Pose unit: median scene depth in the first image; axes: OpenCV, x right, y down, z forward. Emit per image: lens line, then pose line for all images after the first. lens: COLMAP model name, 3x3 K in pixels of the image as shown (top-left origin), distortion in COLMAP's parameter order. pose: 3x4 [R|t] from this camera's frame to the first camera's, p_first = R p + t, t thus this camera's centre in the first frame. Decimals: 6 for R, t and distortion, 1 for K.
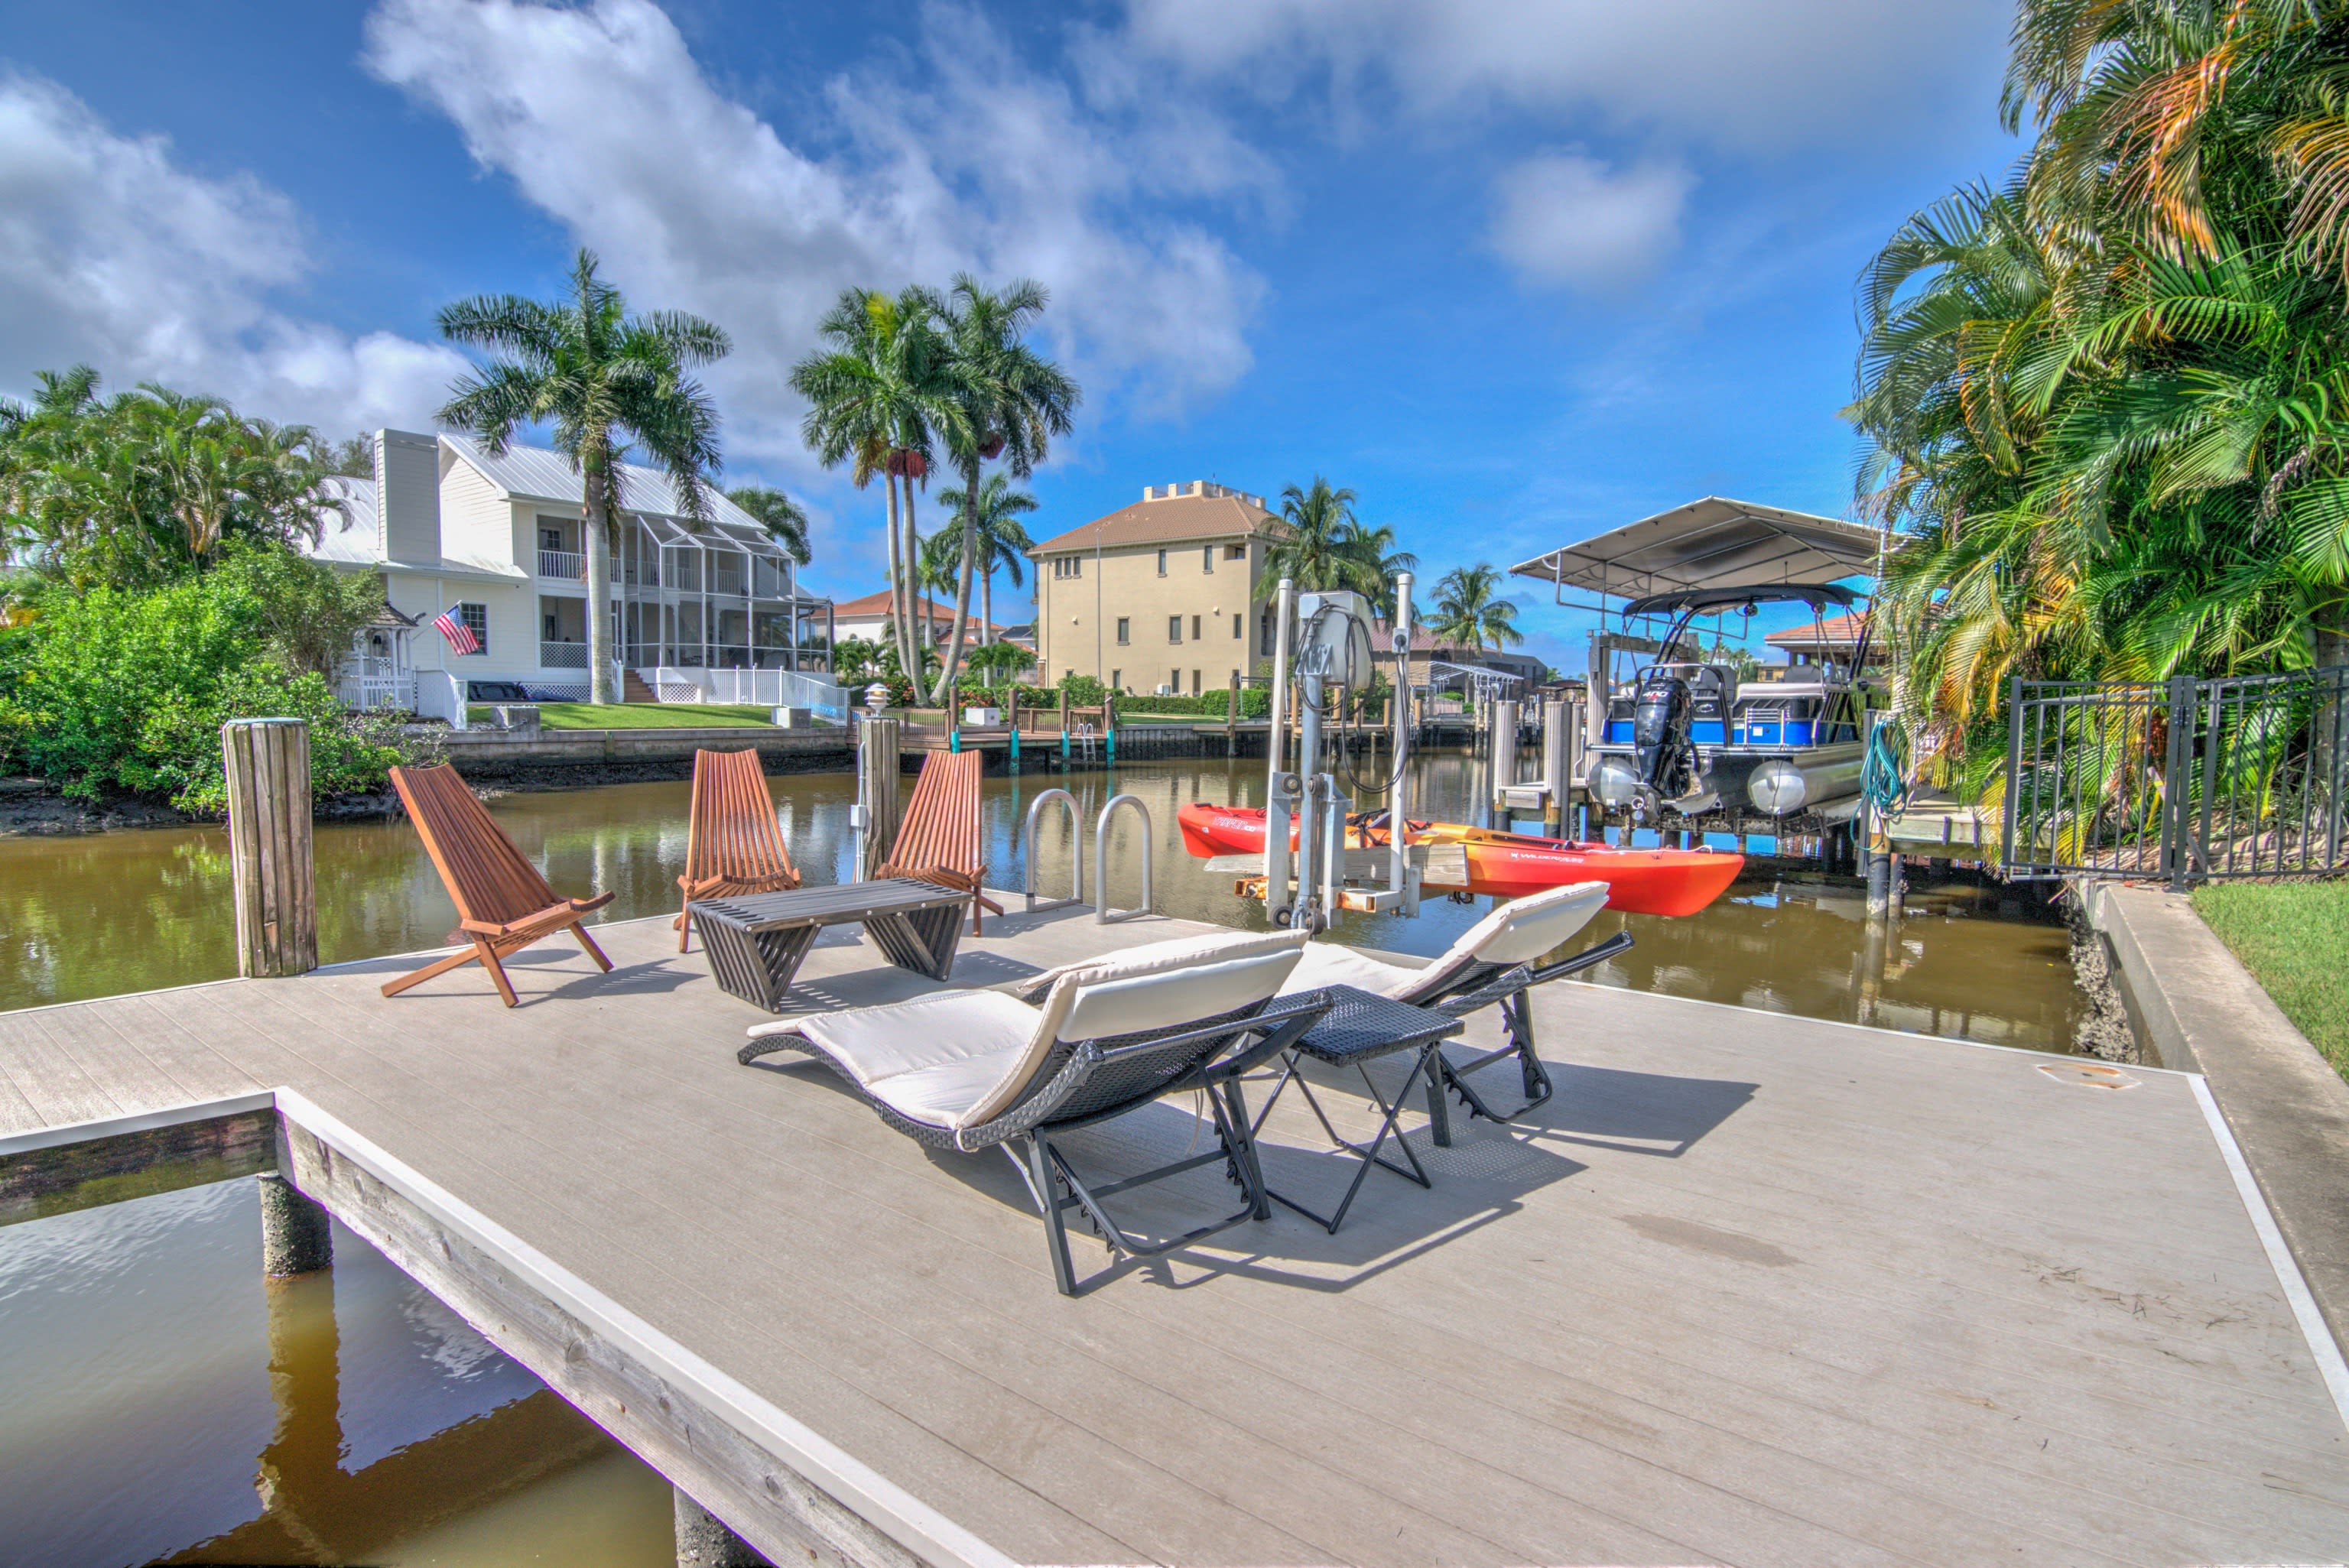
lens RADIAL K [[1124.0, 0, 1204.6], [0, 1124.0, 801.9], [0, 0, 1]] dist [-0.013456, -0.004001]
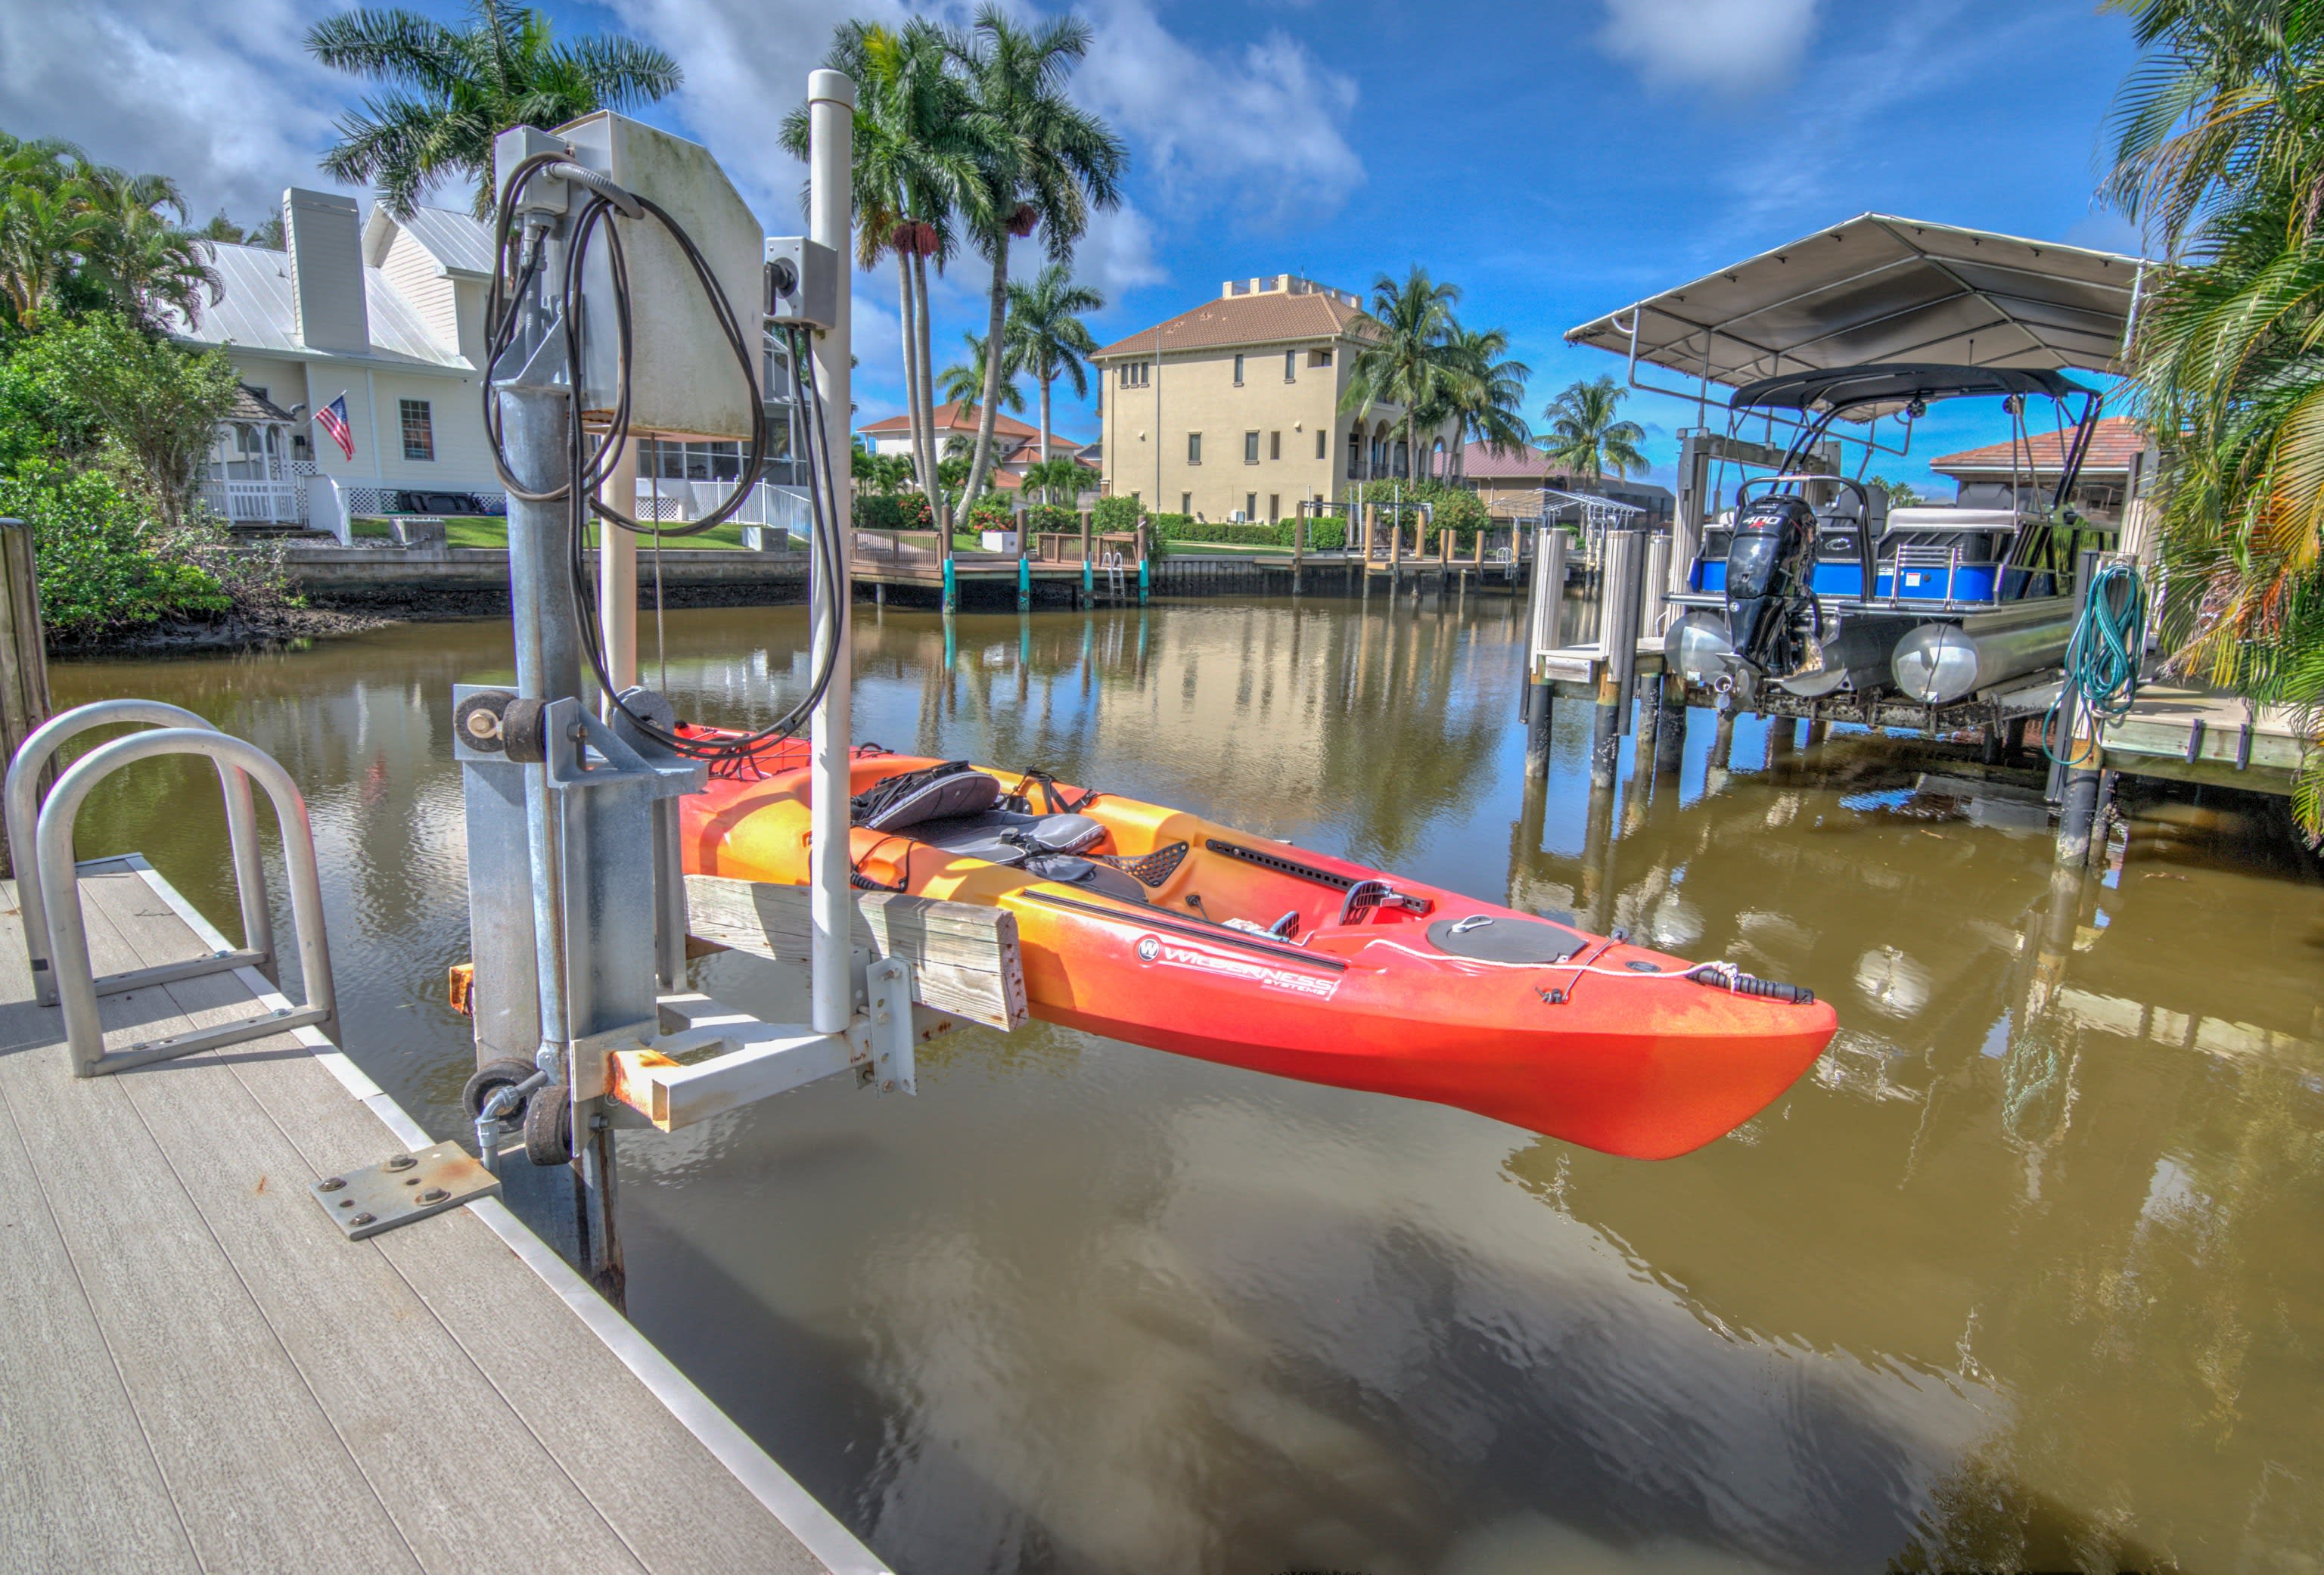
lens RADIAL K [[1179.5, 0, 1264.2], [0, 1179.5, 770.2], [0, 0, 1]] dist [-0.013698, -0.005155]
pose [[0.999018, 0.026125, -0.035797, 0.051478], [-0.022023, 0.993630, 0.110522, -0.007213], [0.038457, -0.109625, 0.993229, 0.105745]]
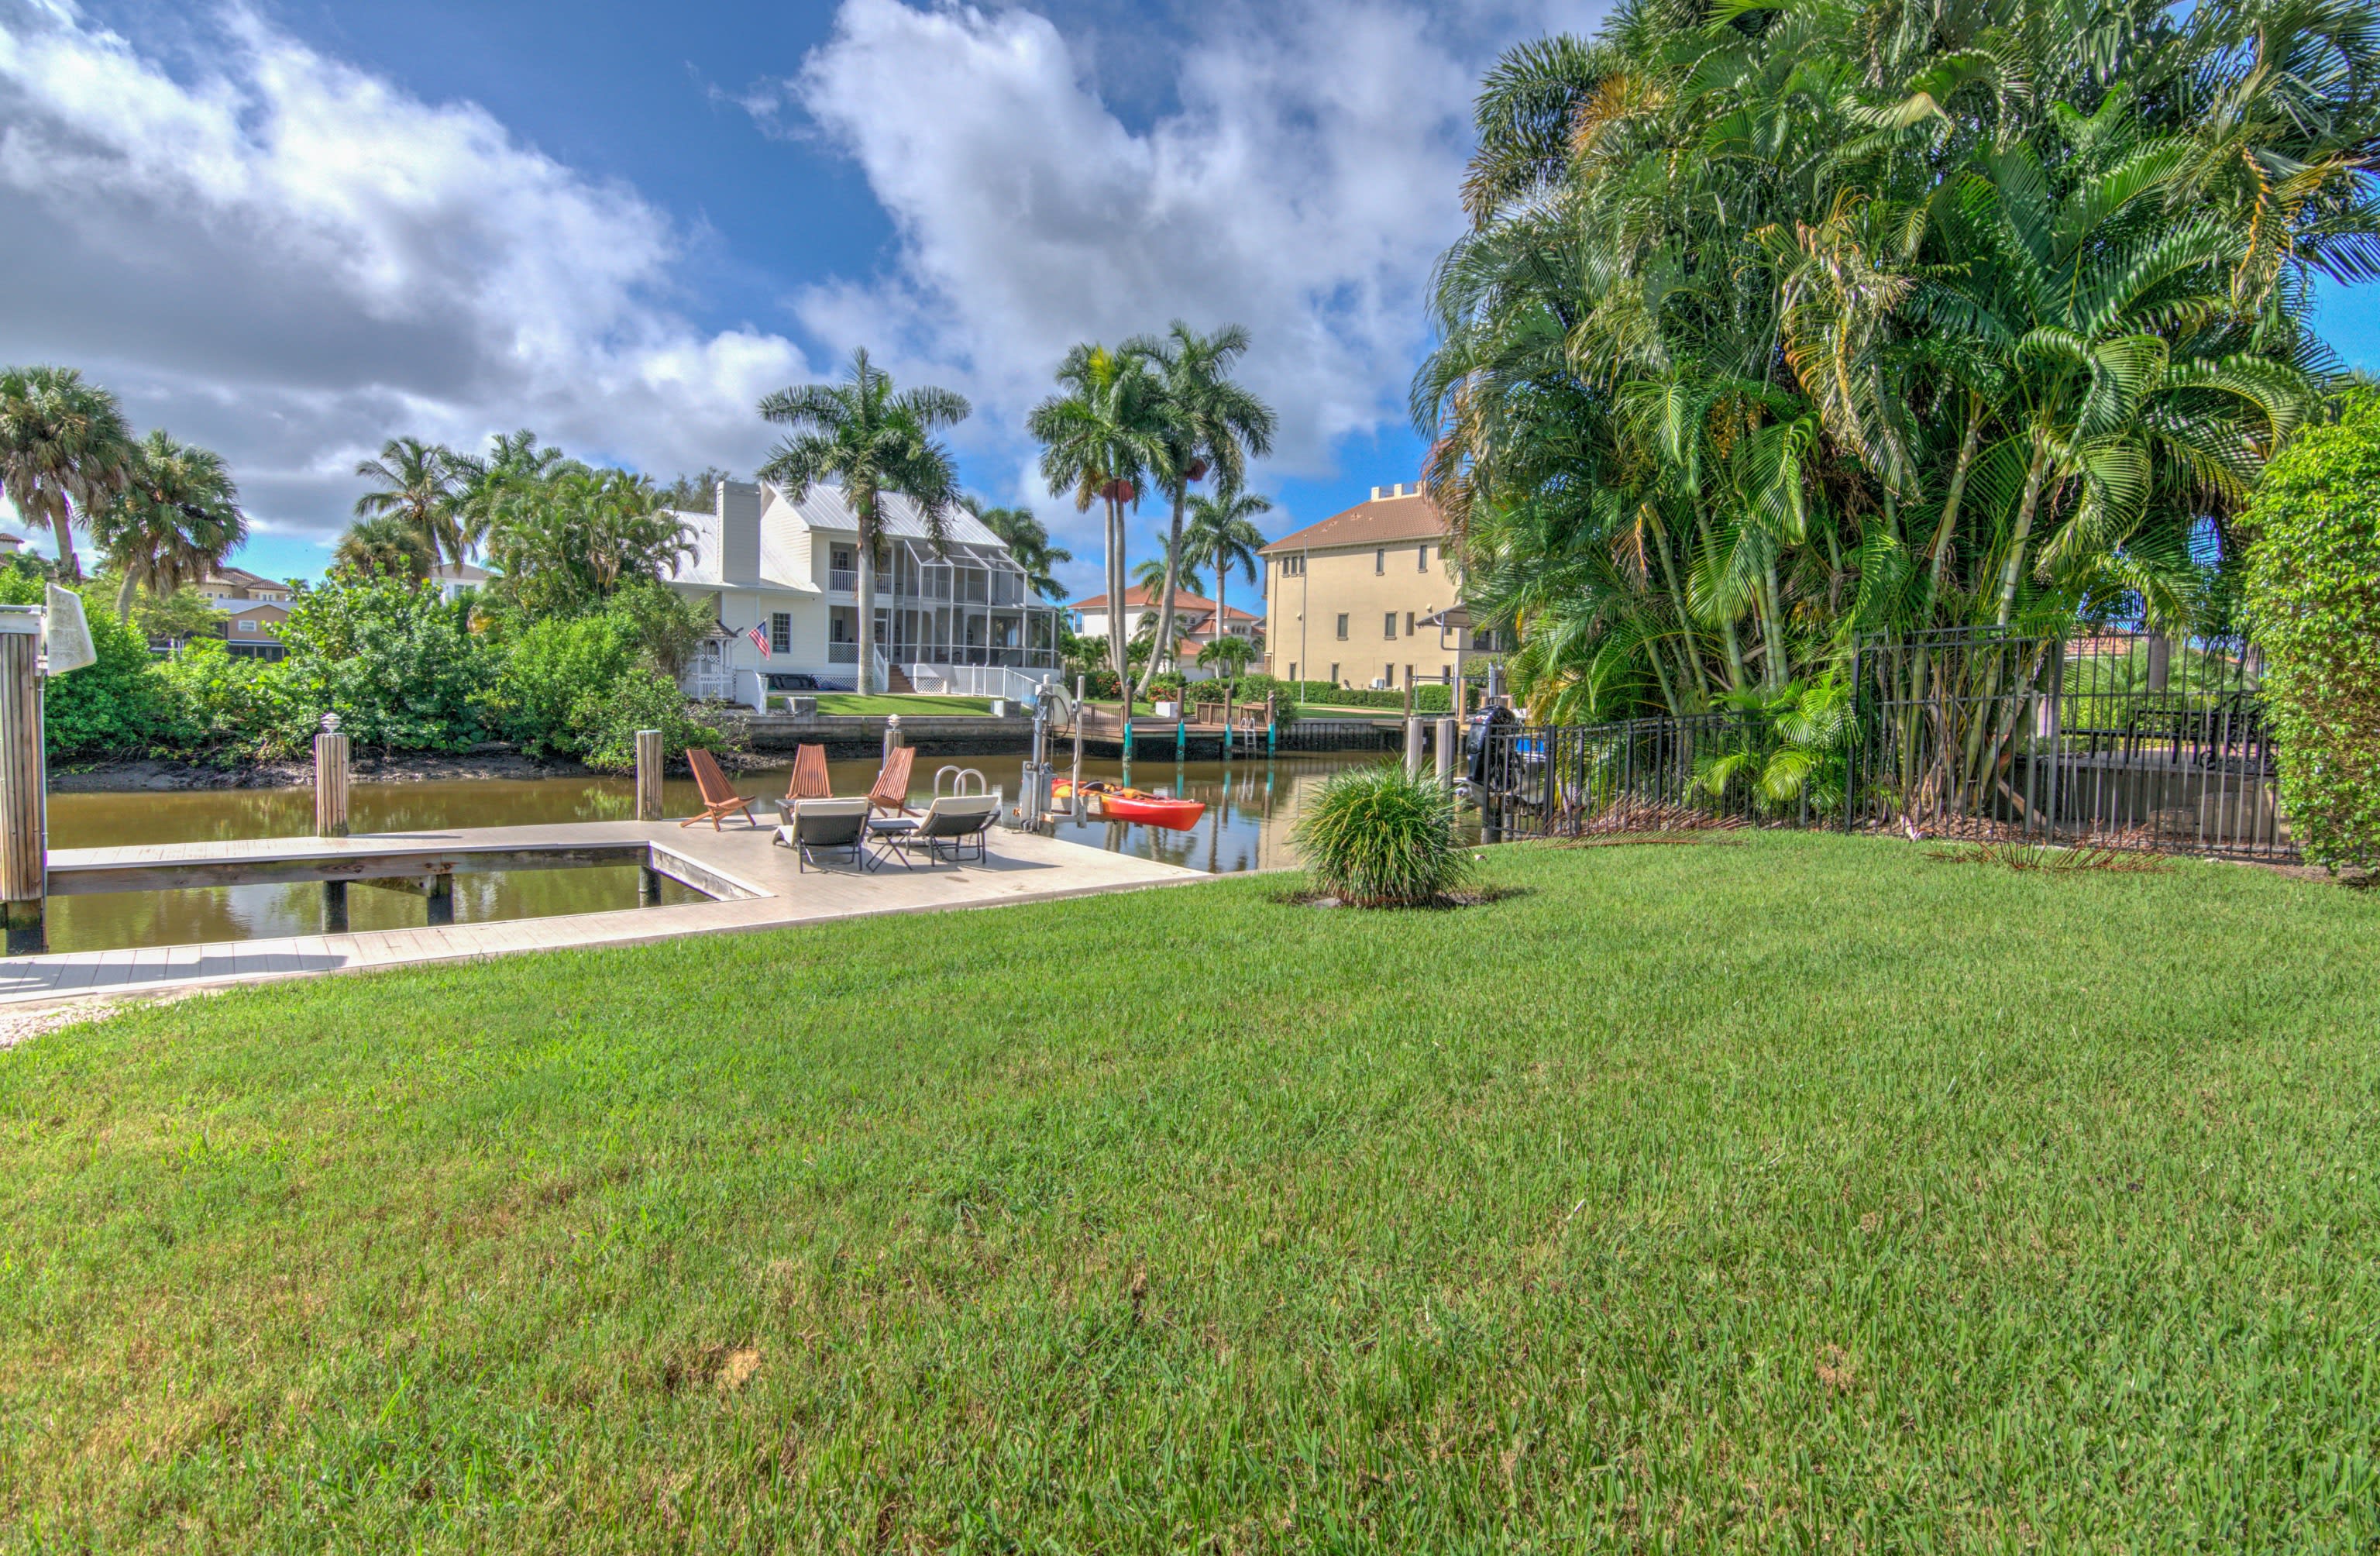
lens RADIAL K [[1173.9, 0, 1197.4], [0, 1173.9, 762.5], [0, 0, 1]] dist [0.002075, 0.000931]
pose [[0.968302, 0.032015, -0.247723, 0.161673], [-0.038005, 0.999089, -0.019435, 0.001245], [0.246875, 0.028233, 0.968636, -0.200482]]
